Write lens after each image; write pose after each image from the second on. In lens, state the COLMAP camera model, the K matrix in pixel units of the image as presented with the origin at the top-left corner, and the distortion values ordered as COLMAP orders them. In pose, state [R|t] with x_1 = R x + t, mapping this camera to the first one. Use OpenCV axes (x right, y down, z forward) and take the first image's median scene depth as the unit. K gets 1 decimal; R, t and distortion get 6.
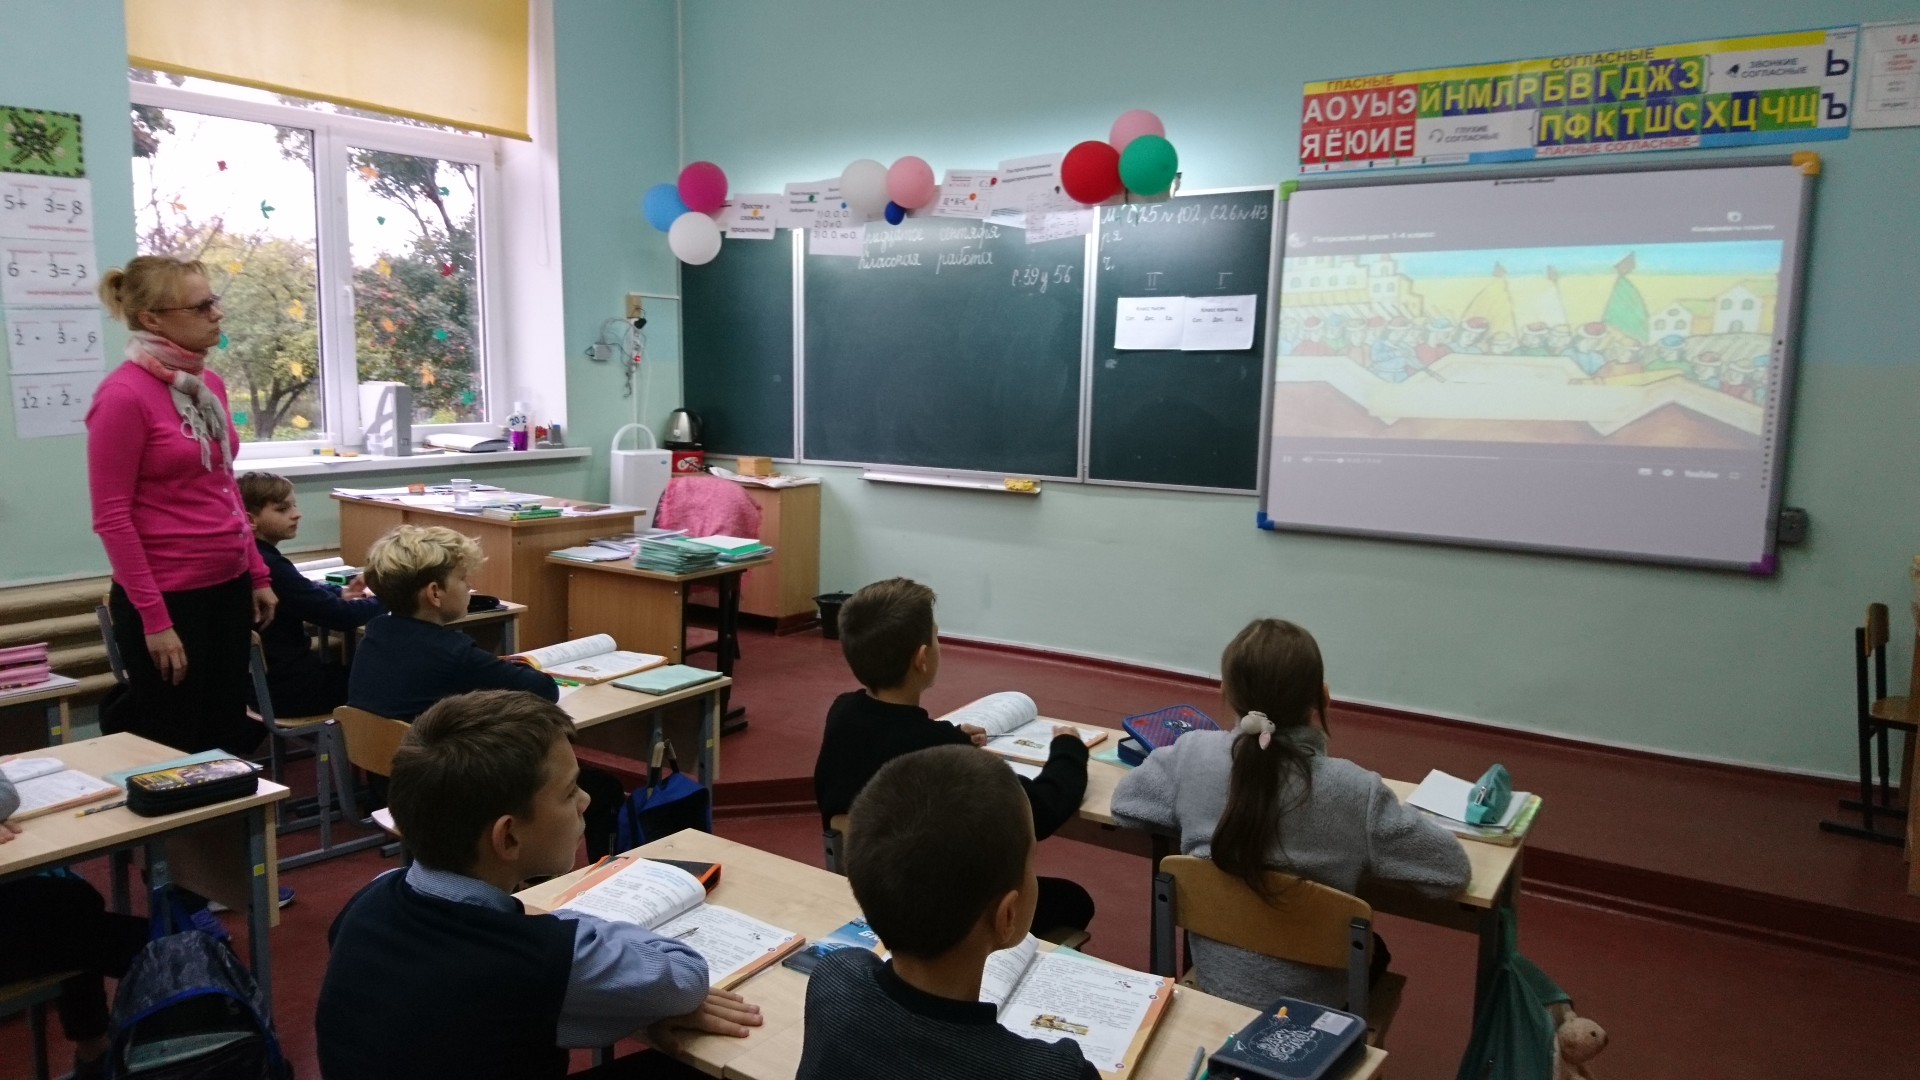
lens RADIAL K [[1309.9, 0, 958.6], [0, 1309.9, 558.4], [0, 0, 1]] dist [0.021212, -0.008019]
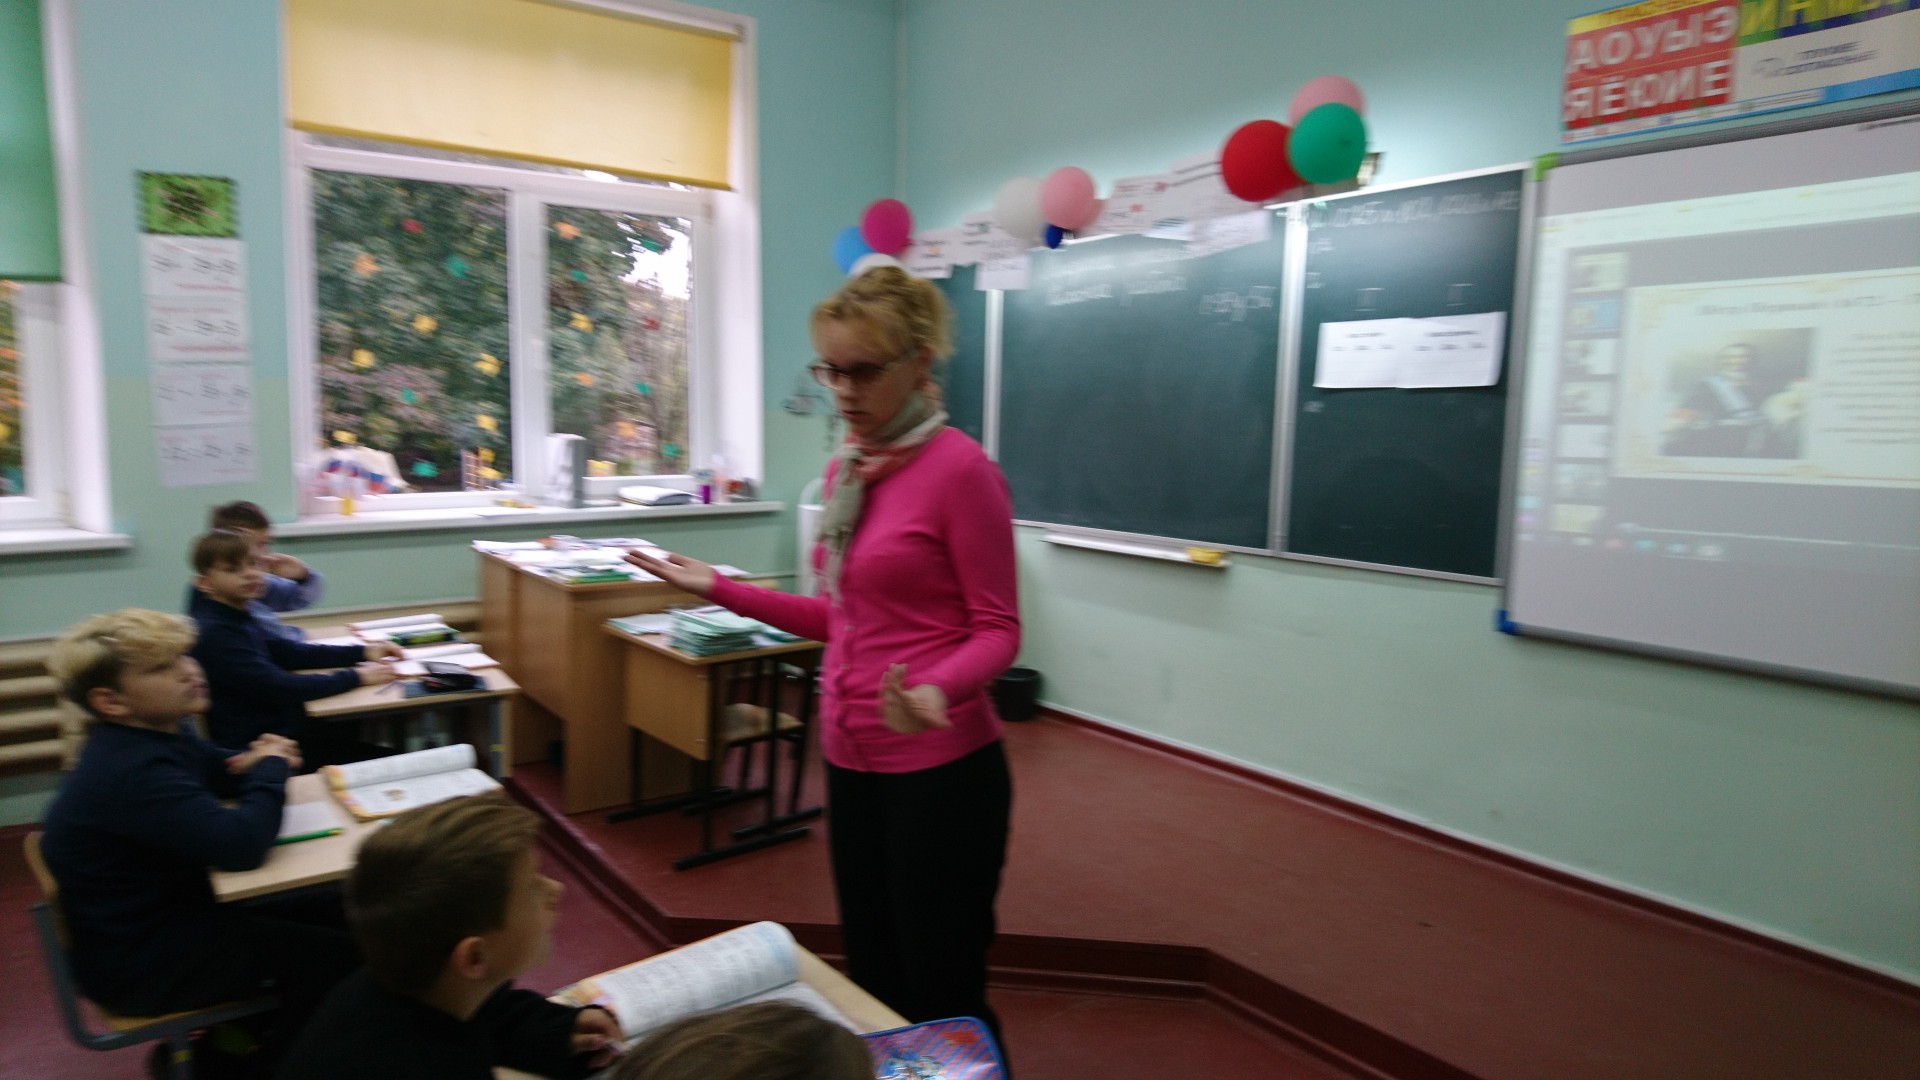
lens RADIAL K [[1212.2, 0, 950.4], [0, 1212.2, 536.8], [0, 0, 1]] dist [0.014772, -0.013447]
pose [[0.945560, 0.023411, -0.324606, 0.154614], [-0.040899, 0.998050, -0.047154, -0.028023], [0.322869, 0.057863, 0.944673, 0.252082]]
